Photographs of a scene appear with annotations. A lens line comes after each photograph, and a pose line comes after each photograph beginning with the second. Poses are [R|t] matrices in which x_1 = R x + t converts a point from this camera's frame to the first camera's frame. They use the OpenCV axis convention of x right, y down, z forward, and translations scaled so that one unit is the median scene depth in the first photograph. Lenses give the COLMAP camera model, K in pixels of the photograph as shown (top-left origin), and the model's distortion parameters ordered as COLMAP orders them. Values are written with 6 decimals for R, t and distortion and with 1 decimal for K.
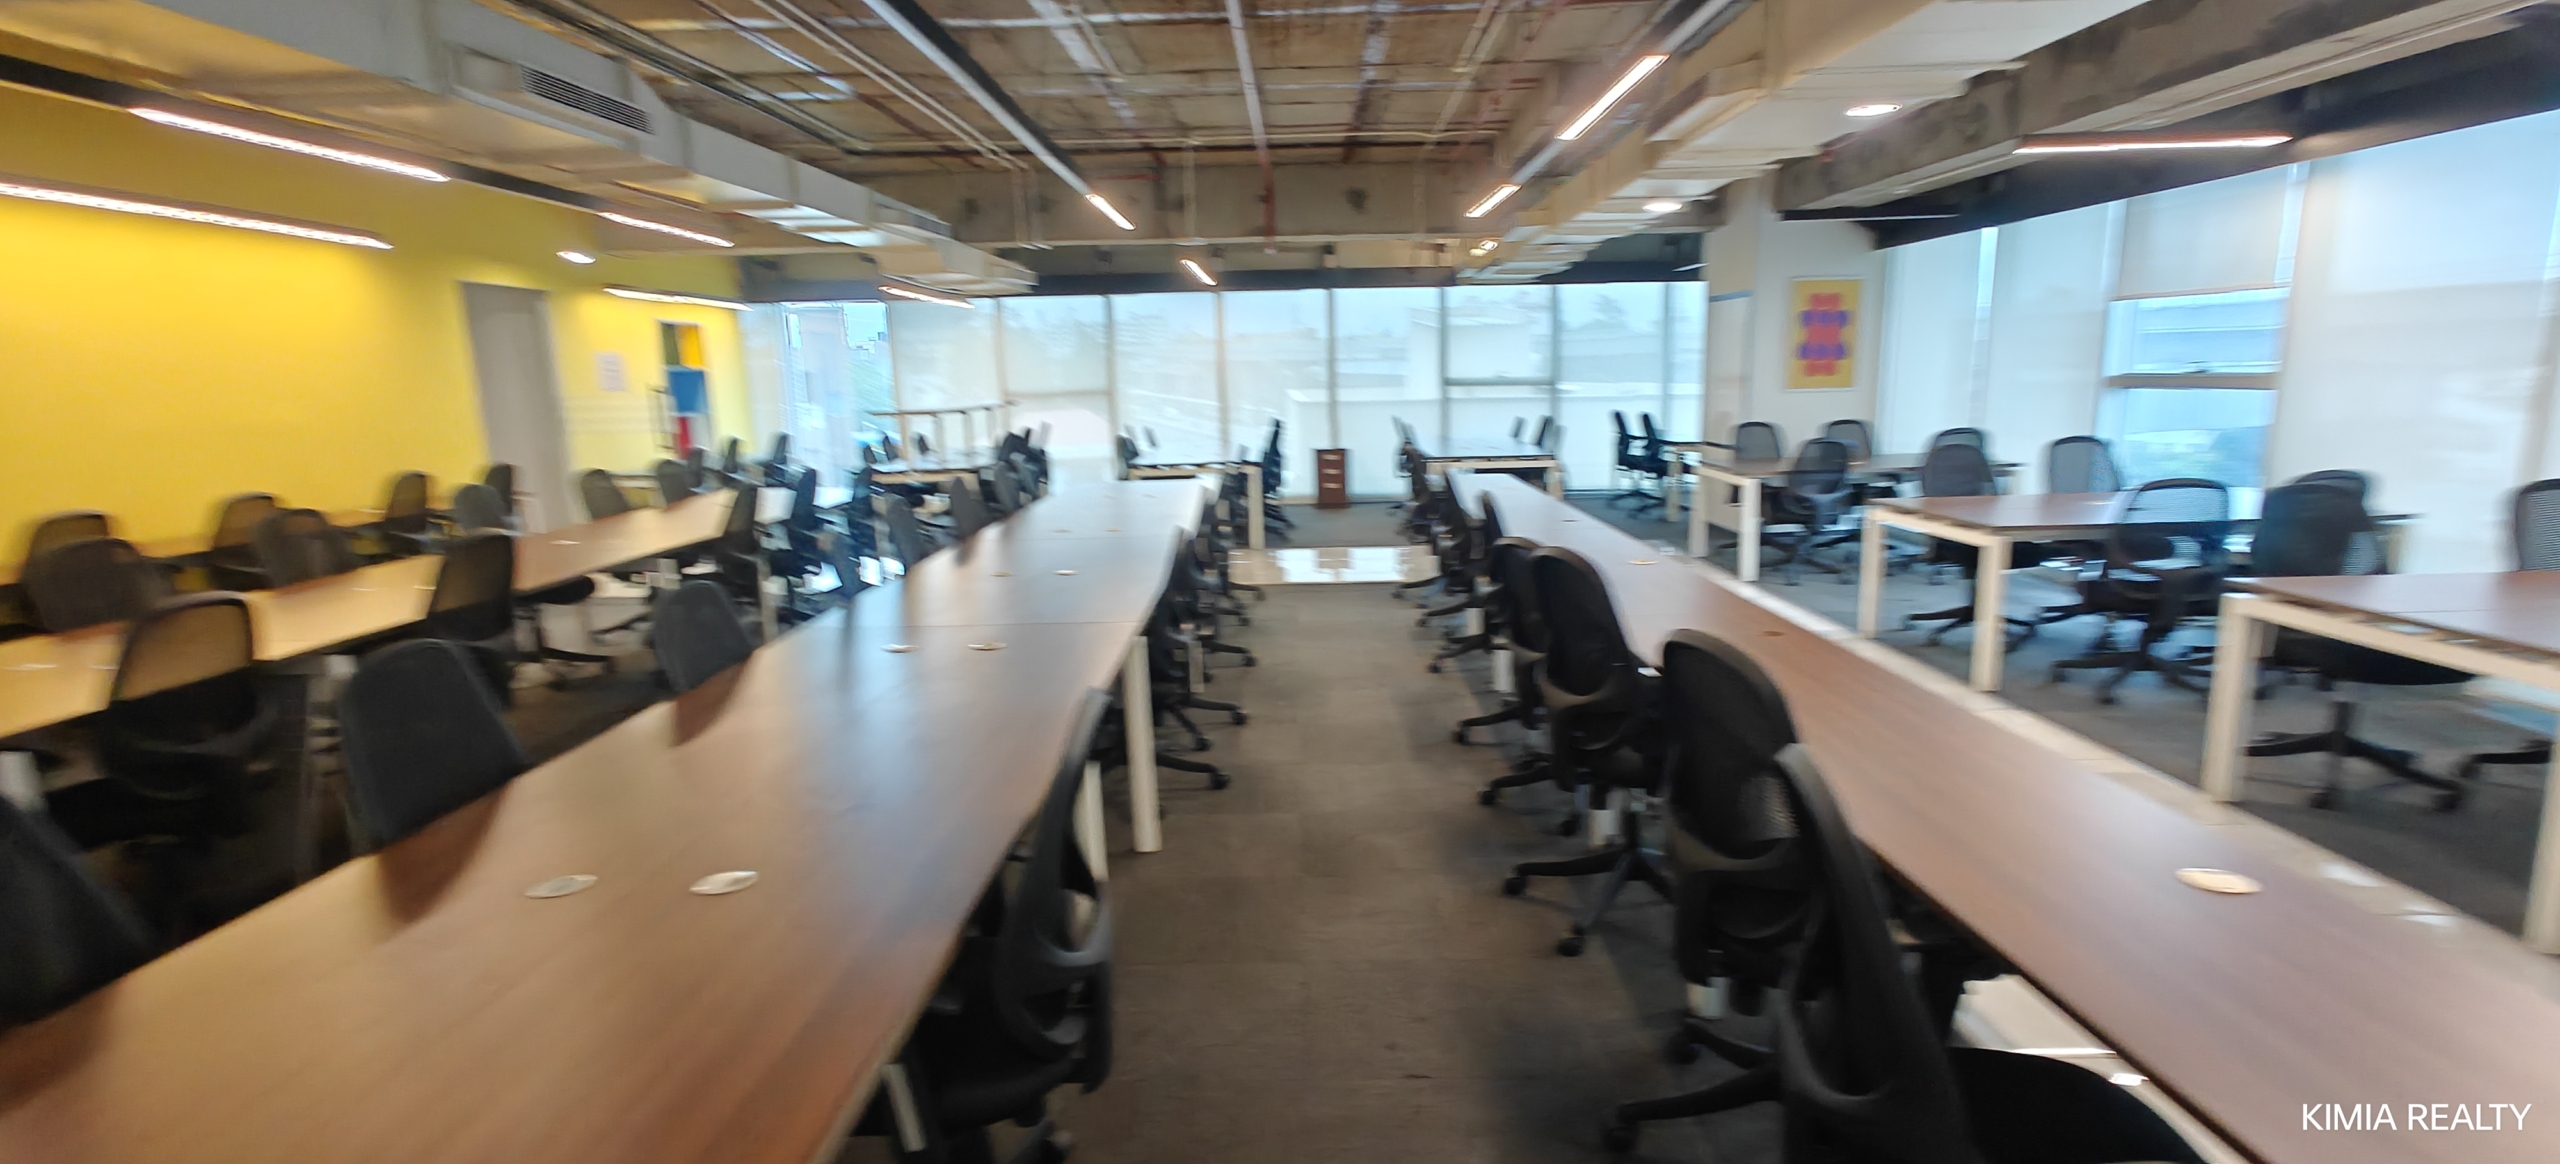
lens RADIAL K [[1125.0, 0, 1276.9], [0, 1125.0, 586.4], [0, 0, 1]] dist [-0.000603, 0.000712]
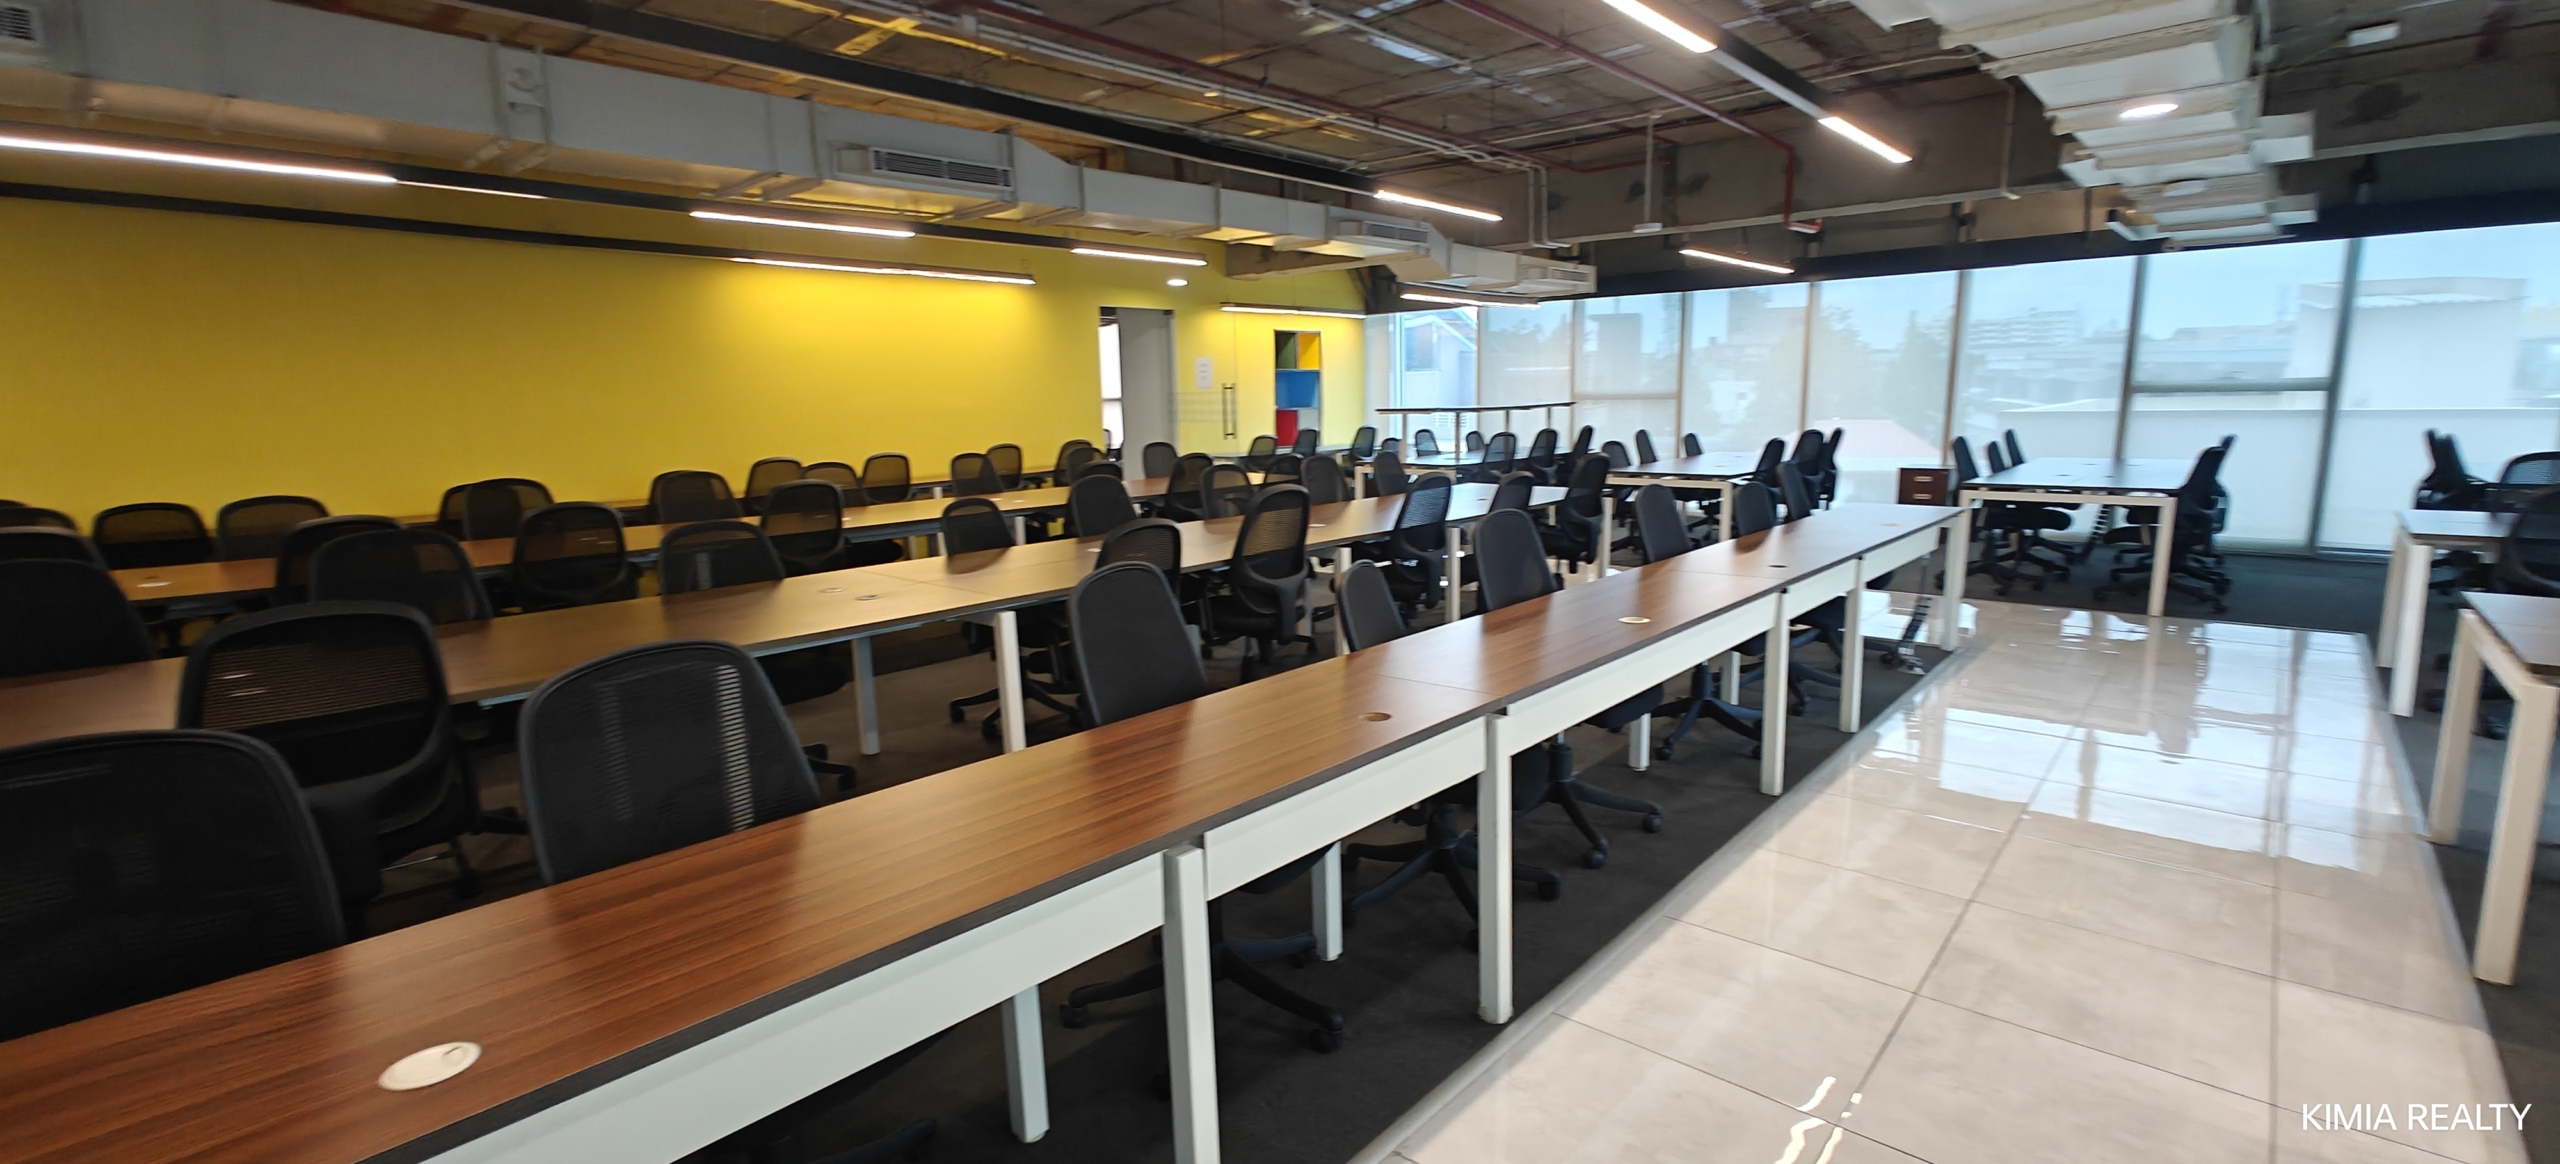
lens RADIAL K [[1092.2, 0, 1272.8], [0, 1092.2, 589.3], [0, 0, 1]] dist [0.002267, 0.000818]
pose [[0.752192, 0.124424, -0.647091, 0.218687], [-0.121258, 0.991377, 0.049672, -0.018162], [0.647691, 0.041102, 0.760793, 0.107386]]
